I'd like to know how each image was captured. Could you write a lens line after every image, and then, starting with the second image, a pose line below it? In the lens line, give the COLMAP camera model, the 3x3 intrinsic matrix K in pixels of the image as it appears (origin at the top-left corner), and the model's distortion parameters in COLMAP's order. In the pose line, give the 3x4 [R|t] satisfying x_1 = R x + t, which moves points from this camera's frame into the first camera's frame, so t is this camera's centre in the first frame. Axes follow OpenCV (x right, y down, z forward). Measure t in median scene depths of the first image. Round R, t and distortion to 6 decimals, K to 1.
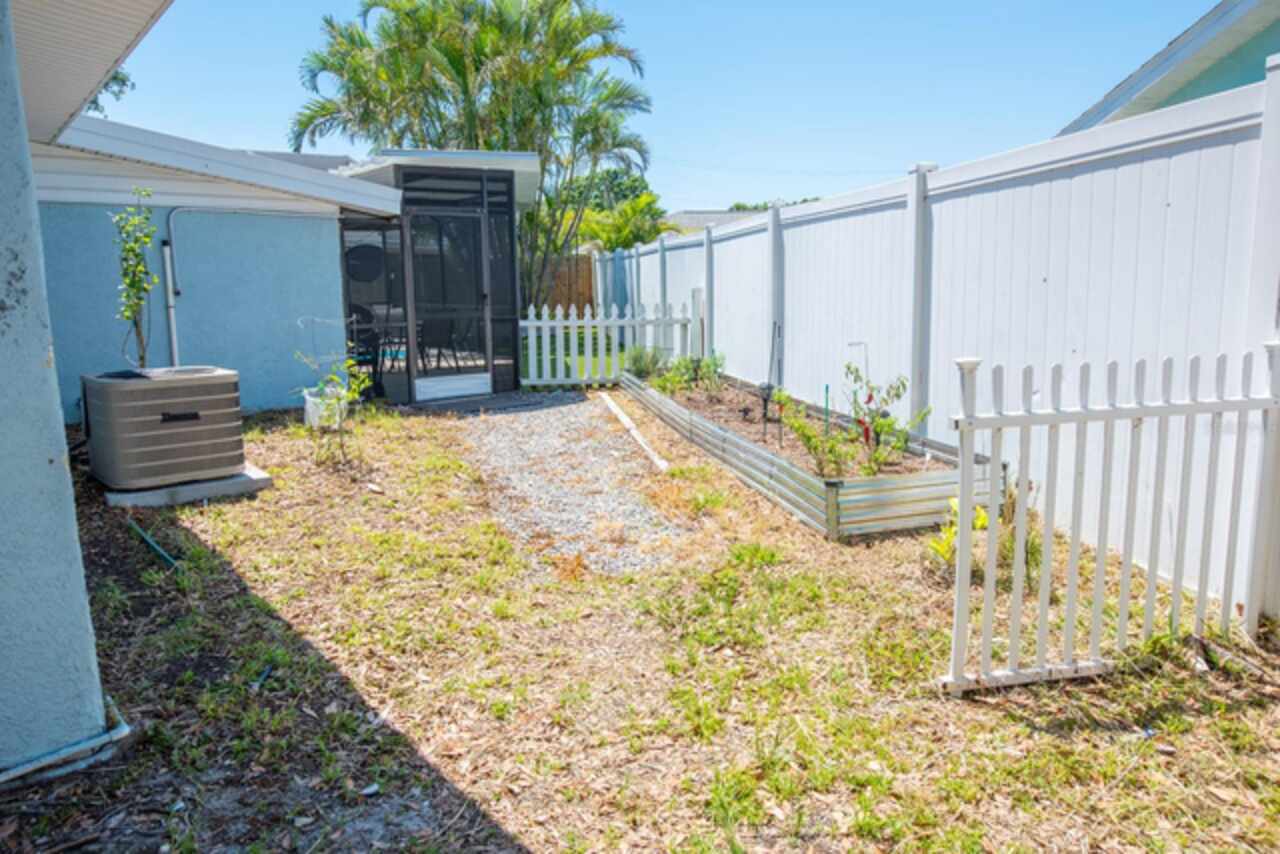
lens RADIAL K [[879.7, 0, 640.0], [0, 879.7, 427.0], [0, 0, 1]] dist [-0.026926, 0.003805]
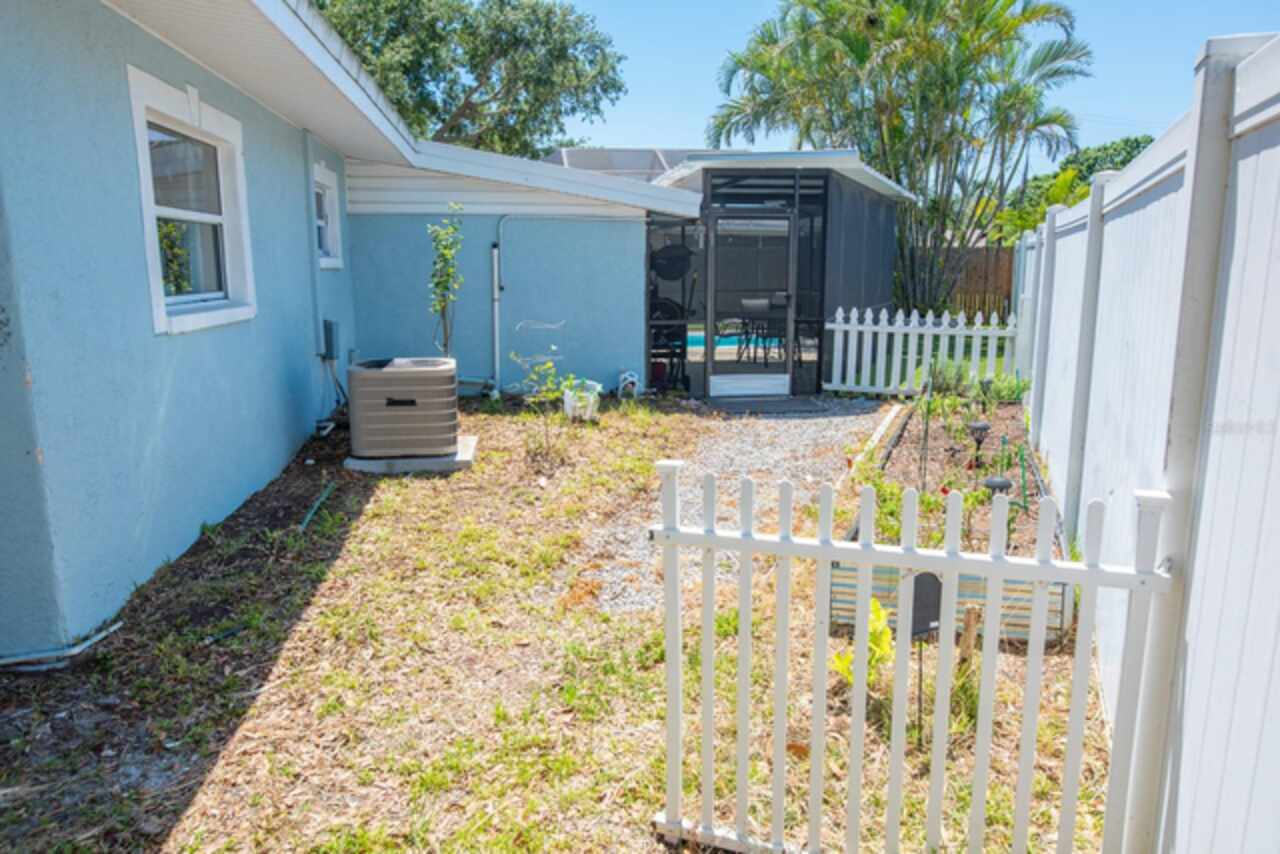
lens RADIAL K [[879.7, 0, 640.0], [0, 879.7, 427.0], [0, 0, 1]] dist [-0.026926, 0.003805]
pose [[0.856246, 0.111390, -0.504416, 0.376980], [-0.098701, 0.993762, 0.051907, -0.073930], [0.507051, 0.005341, 0.861899, 0.120627]]
